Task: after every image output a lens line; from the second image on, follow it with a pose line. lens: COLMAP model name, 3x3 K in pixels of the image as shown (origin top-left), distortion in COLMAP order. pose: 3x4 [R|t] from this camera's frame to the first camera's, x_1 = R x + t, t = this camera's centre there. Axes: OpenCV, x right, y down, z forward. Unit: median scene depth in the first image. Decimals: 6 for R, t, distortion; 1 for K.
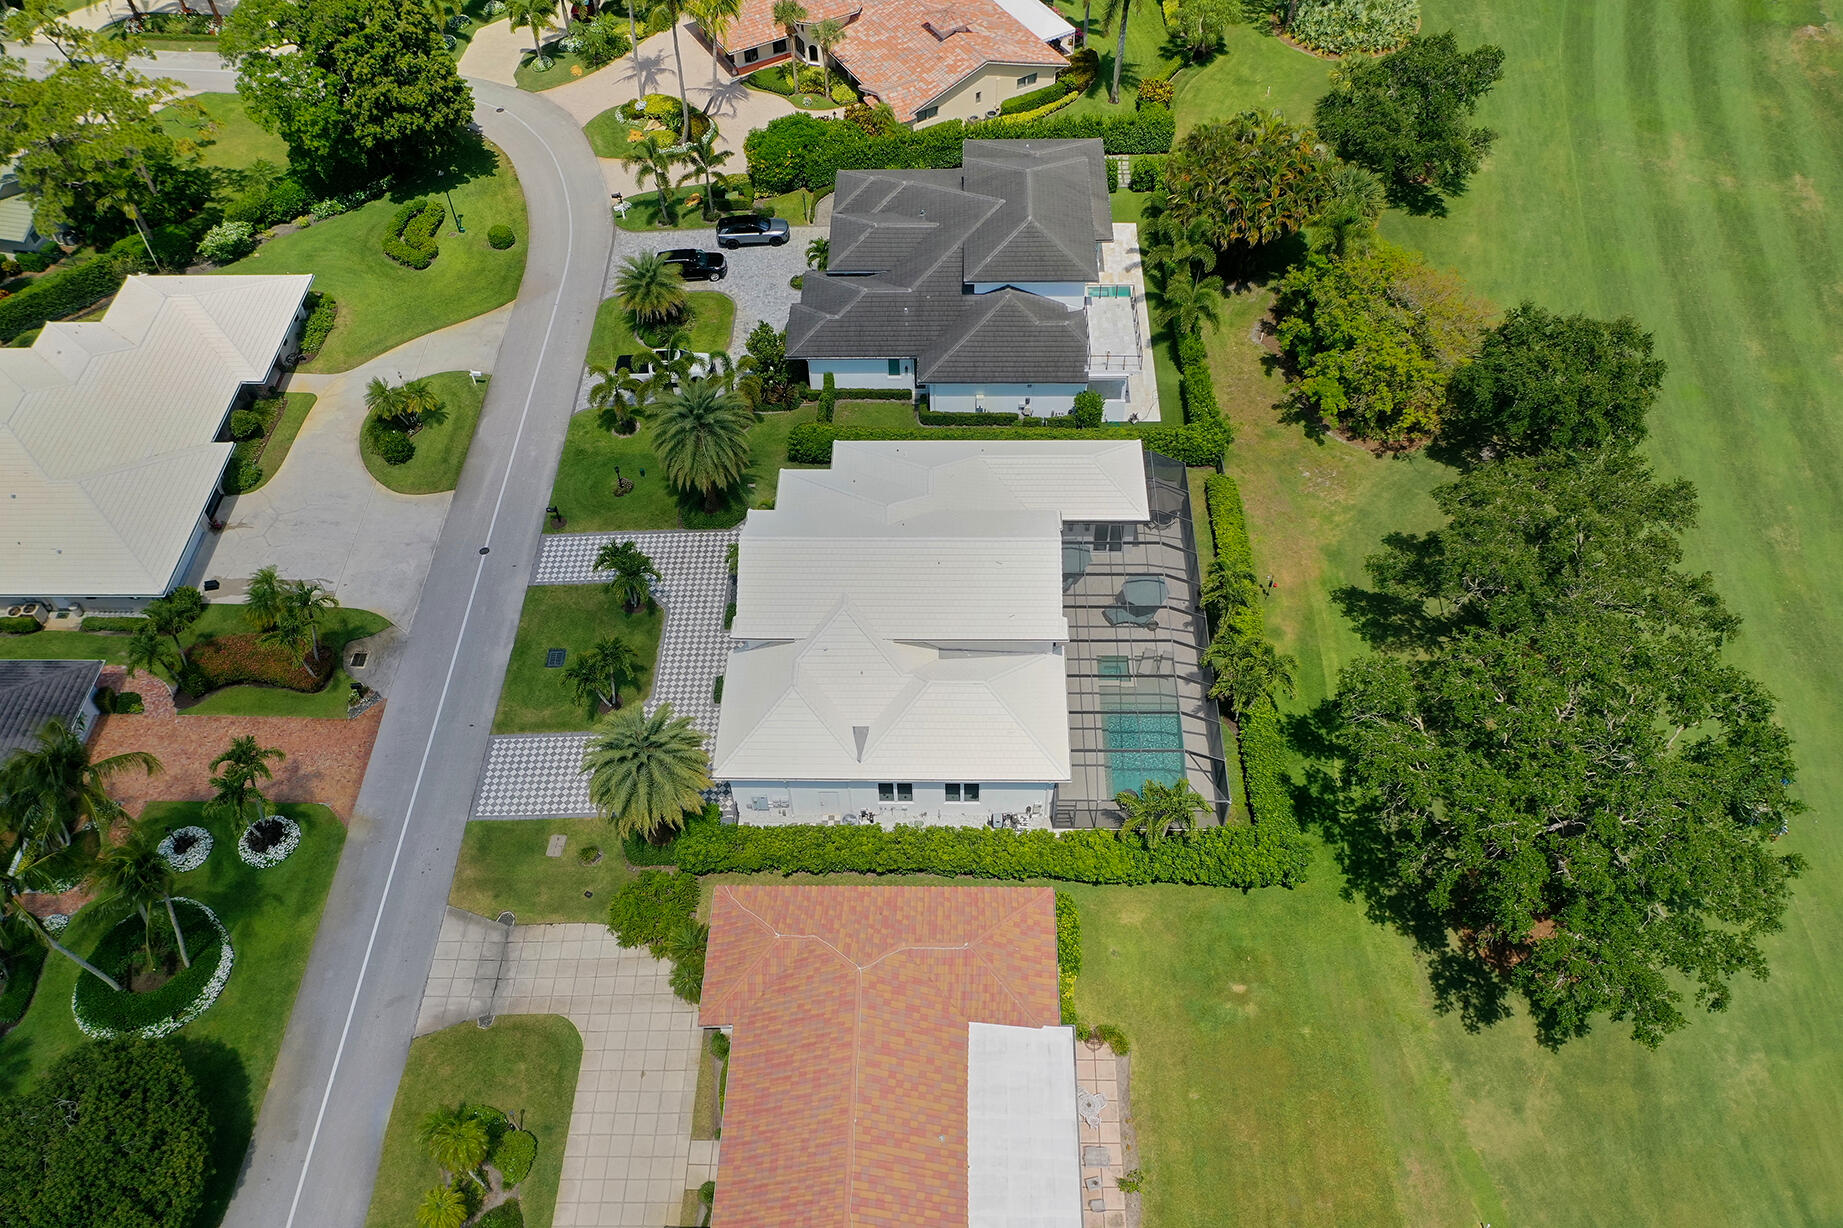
lens RADIAL K [[1451.7, 0, 921.0], [0, 1451.7, 619.0], [0, 0, 1]] dist [0.006214, 0.001048]
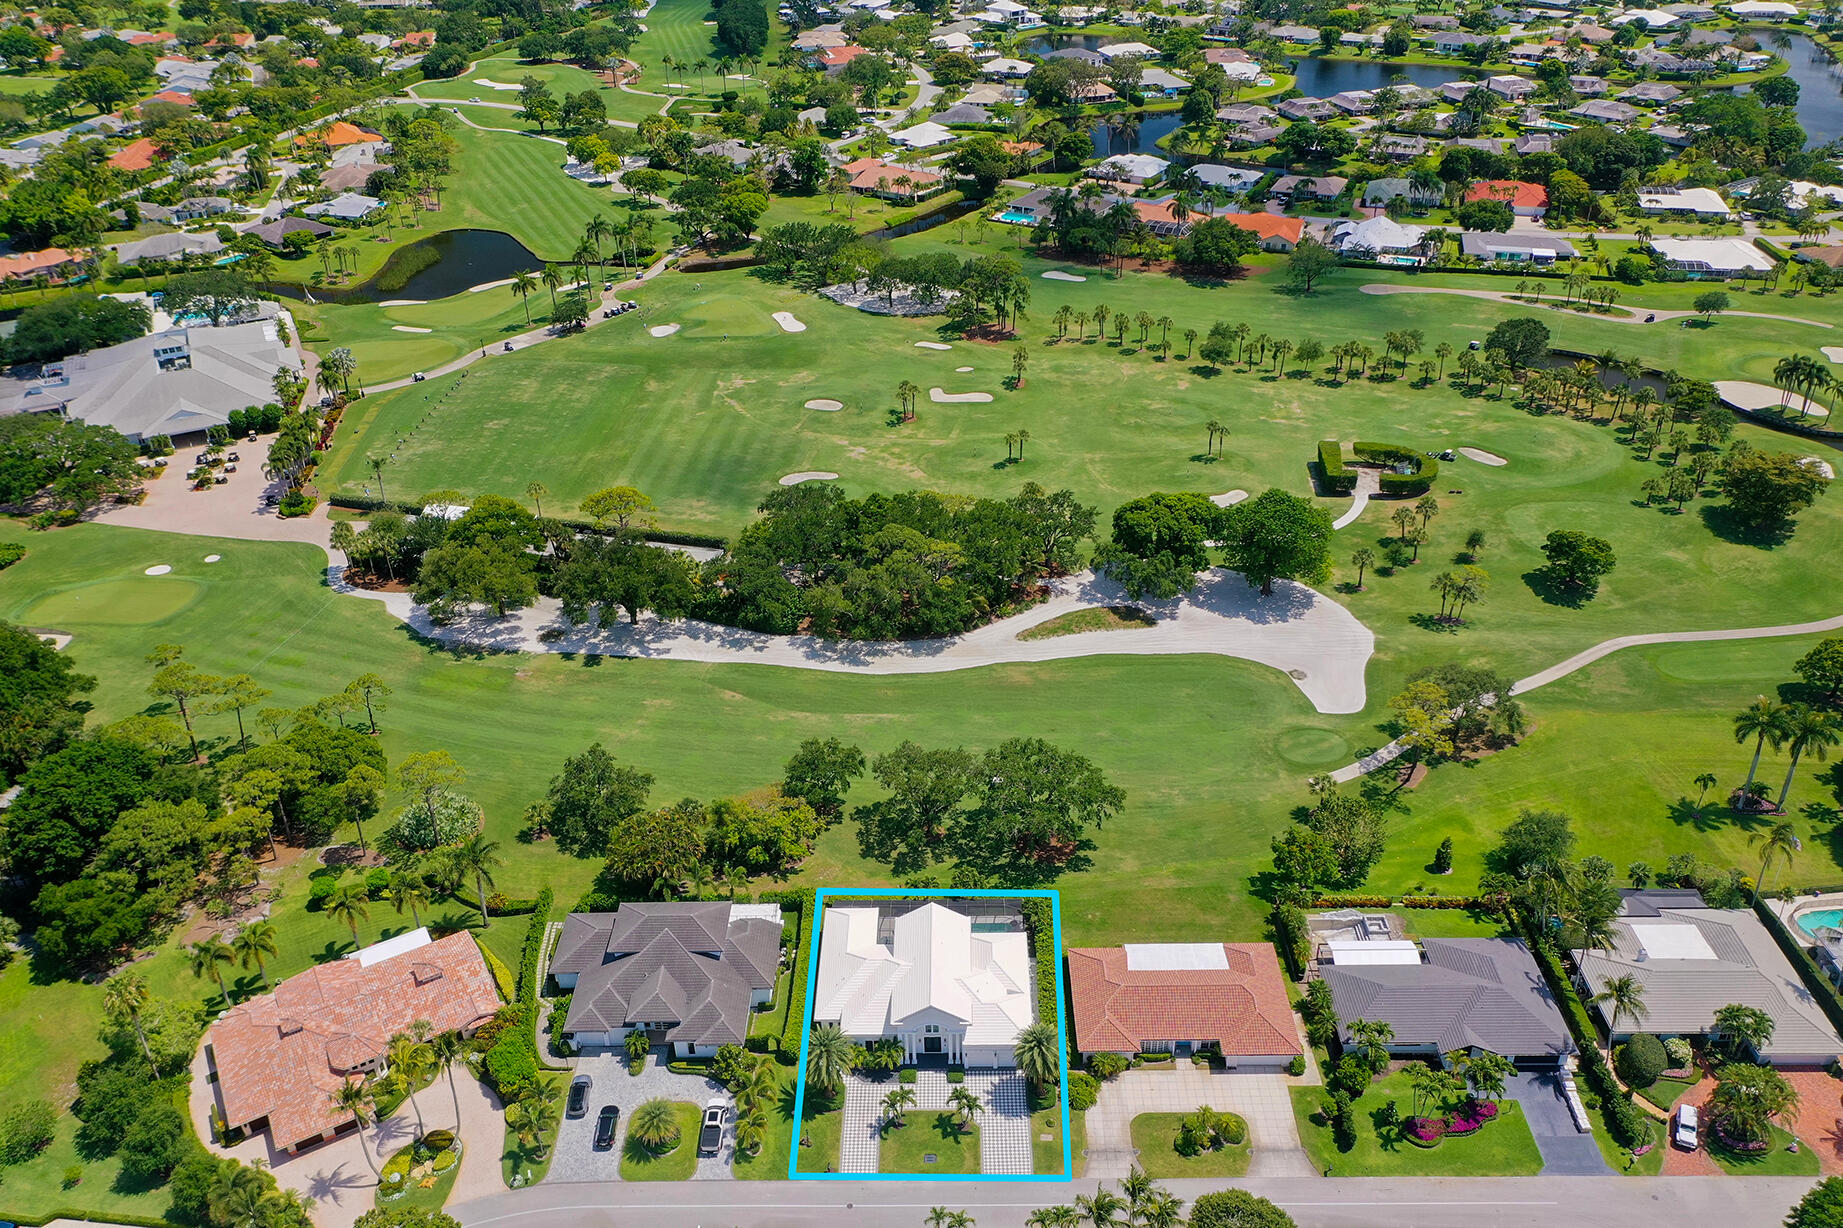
lens RADIAL K [[1451.7, 0, 925.2], [0, 1451.7, 617.1], [0, 0, 1]] dist [0.006214, 0.001048]
pose [[-0.012249, -0.495818, 0.868340, -1.435818], [0.782771, 0.535598, 0.316866, -0.884865], [-0.622189, 0.683593, 0.381552, -0.169100]]
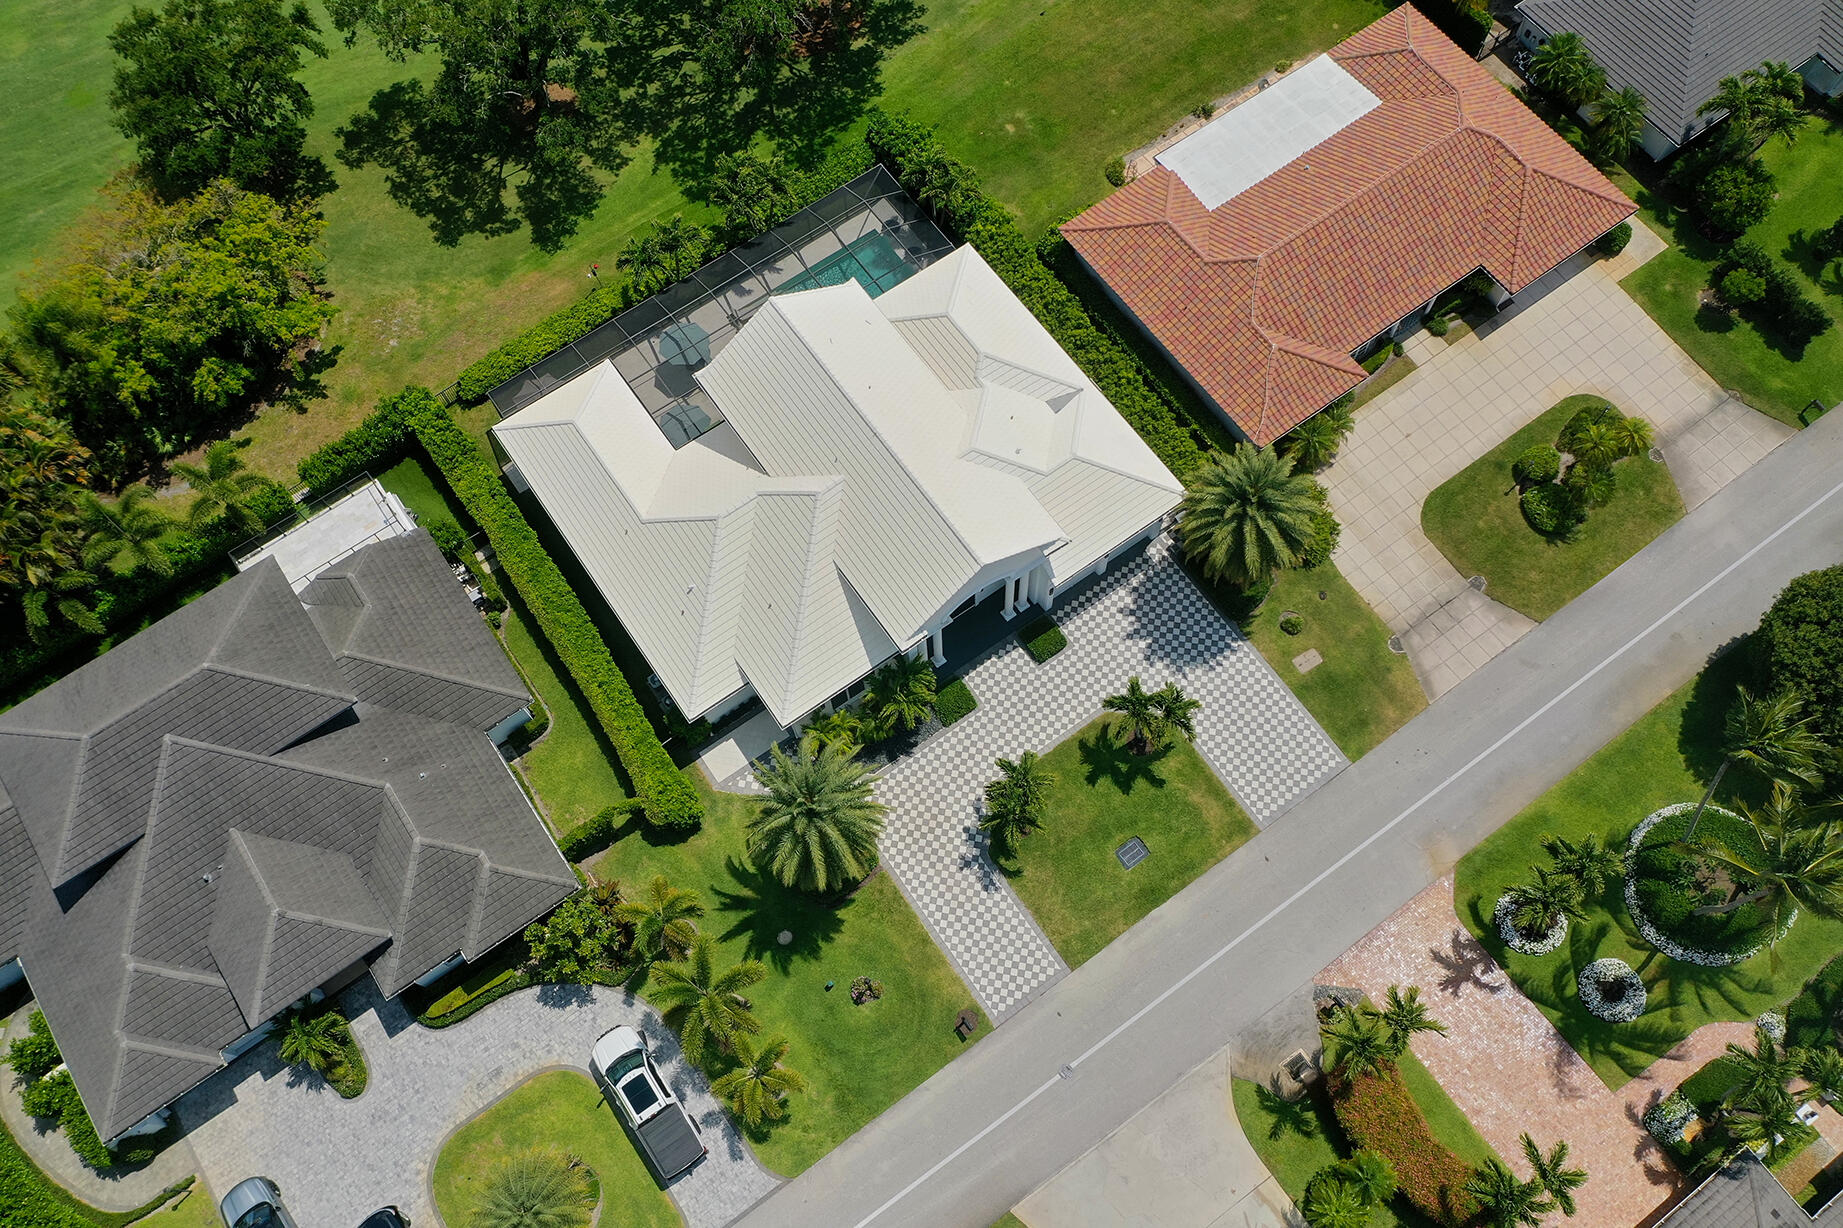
lens RADIAL K [[1451.7, 0, 928.1], [0, 1451.7, 609.7], [0, 0, 1]] dist [0.006214, 0.001048]
pose [[-0.593494, -0.725114, 0.349248, -0.345837], [0.645573, -0.169761, 0.744592, -0.579765], [-0.480626, 0.667376, 0.568866, 0.482845]]
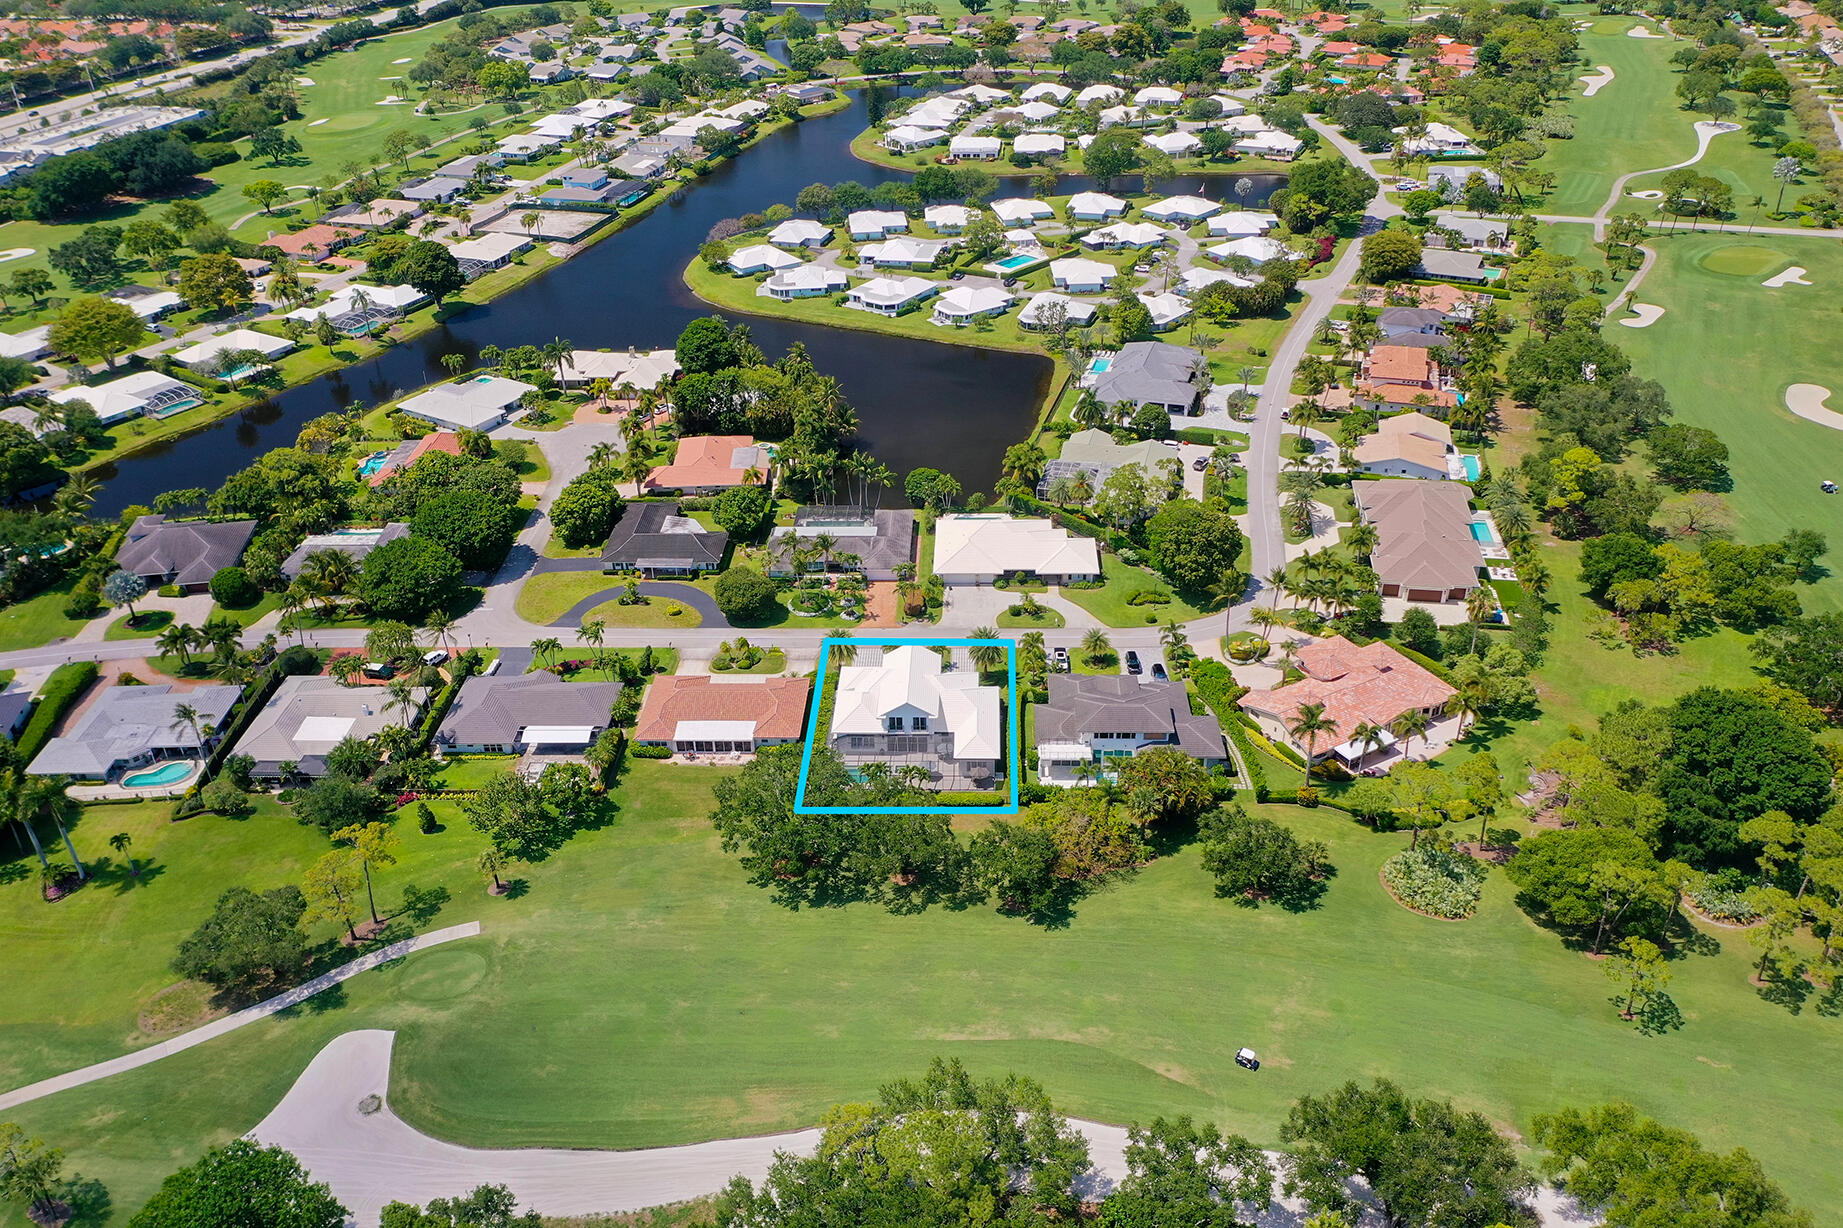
lens RADIAL K [[1451.7, 0, 908.3], [0, 1451.7, 616.7], [0, 0, 1]] dist [0.006214, 0.001048]
pose [[-0.022230, 0.539297, -0.841822, 2.020374], [-0.750843, 0.546961, 0.370228, -1.011992], [0.660107, 0.640307, 0.392768, -0.188835]]
